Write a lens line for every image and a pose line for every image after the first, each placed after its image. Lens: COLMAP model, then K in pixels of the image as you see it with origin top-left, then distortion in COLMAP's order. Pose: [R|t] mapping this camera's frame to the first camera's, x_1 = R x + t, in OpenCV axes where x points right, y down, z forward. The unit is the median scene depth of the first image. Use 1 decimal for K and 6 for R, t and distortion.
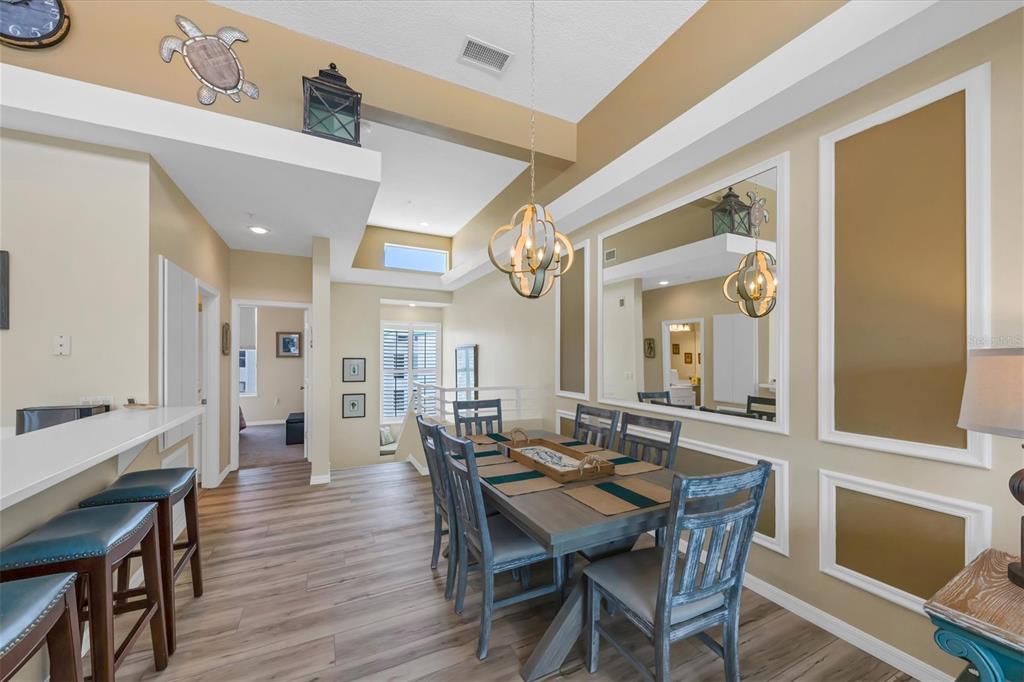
lens RADIAL K [[382.2, 0, 508.4], [0, 382.2, 357.6], [0, 0, 1]] dist [0.002454, -0.002297]
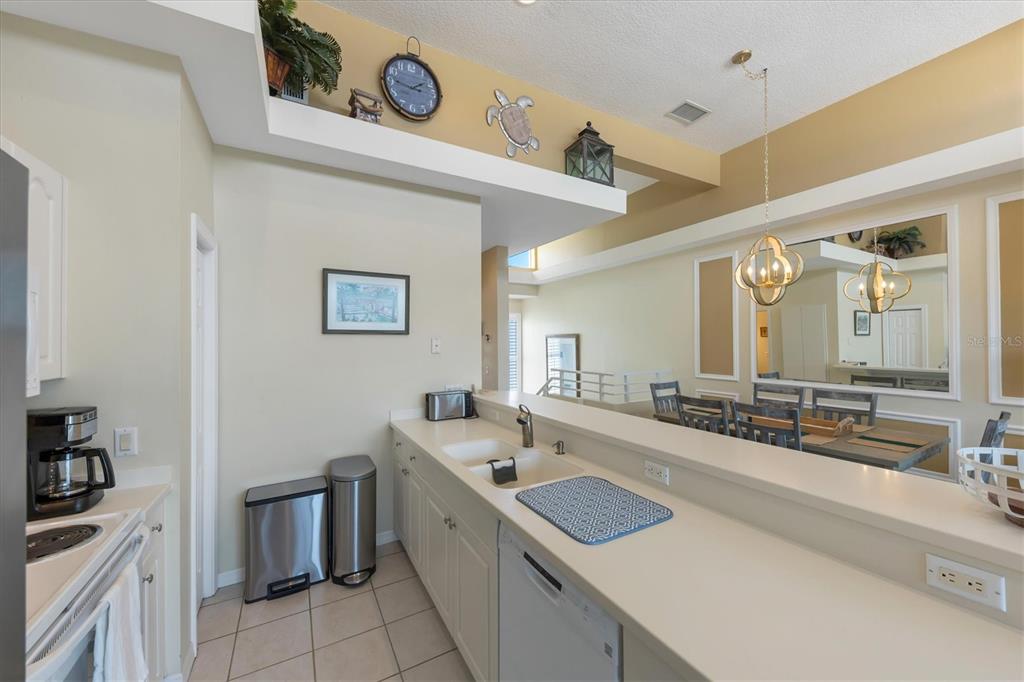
lens RADIAL K [[382.2, 0, 502.0], [0, 382.2, 339.3], [0, 0, 1]] dist [0.002454, -0.002297]
pose [[0.998653, -0.011404, 0.050626, -0.829116], [0.011368, 0.999935, 0.001011, -0.044011], [-0.050634, -0.000434, 0.998717, -0.268615]]
